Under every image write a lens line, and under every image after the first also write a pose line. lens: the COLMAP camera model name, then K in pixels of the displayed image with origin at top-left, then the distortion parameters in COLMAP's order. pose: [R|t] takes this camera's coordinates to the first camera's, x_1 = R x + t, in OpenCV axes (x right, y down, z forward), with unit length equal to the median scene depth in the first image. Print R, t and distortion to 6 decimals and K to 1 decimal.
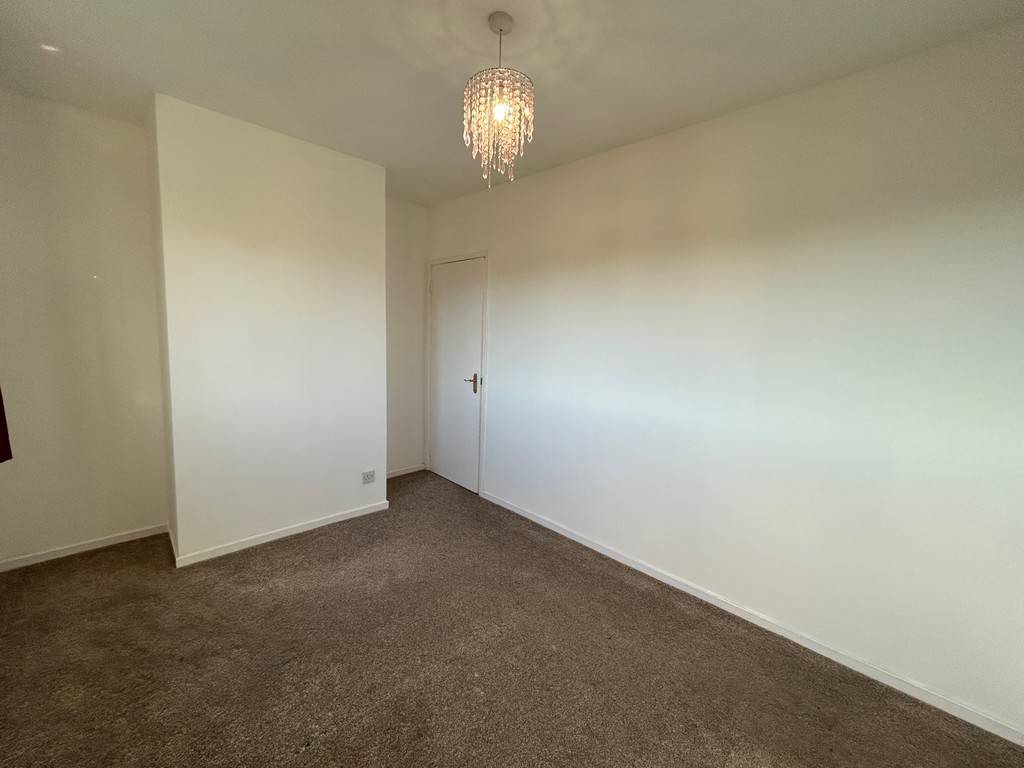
lens RADIAL K [[415.2, 0, 513.2], [0, 415.2, 385.0], [0, 0, 1]] dist [0.001387, 0.000450]
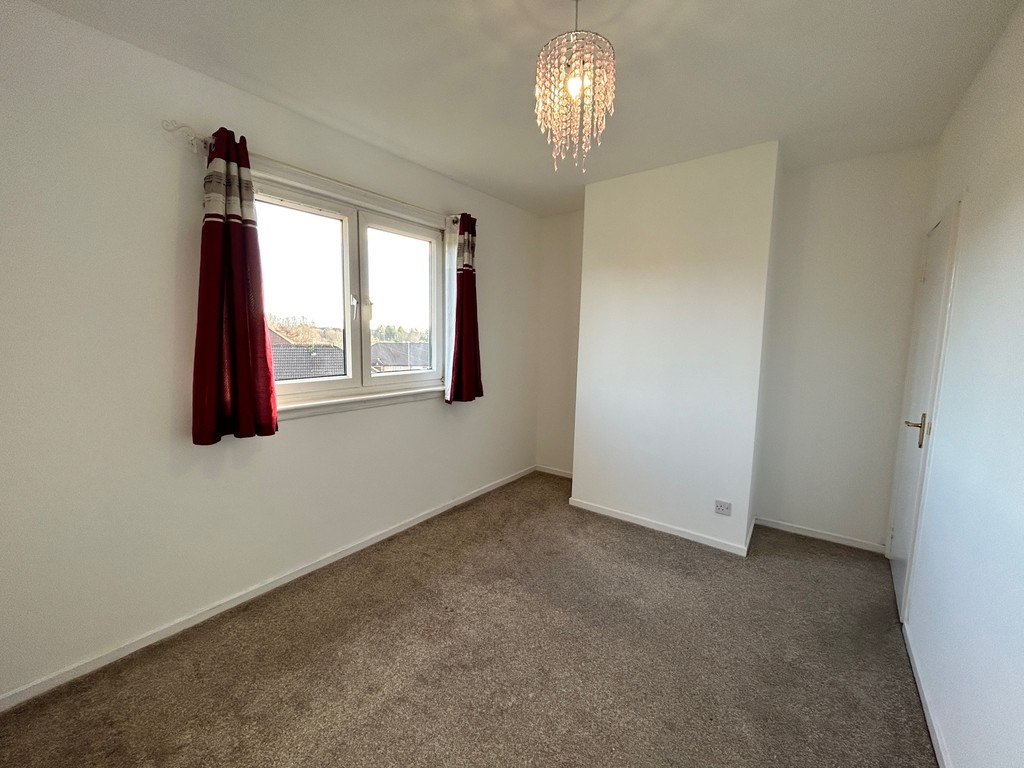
lens RADIAL K [[415.2, 0, 513.2], [0, 415.2, 385.0], [0, 0, 1]] dist [0.001387, 0.000450]
pose [[0.142522, 0.084050, -0.986217, 0.485518], [-0.130983, 0.989227, 0.065378, -0.038328], [0.981087, 0.119859, 0.151996, 0.451317]]
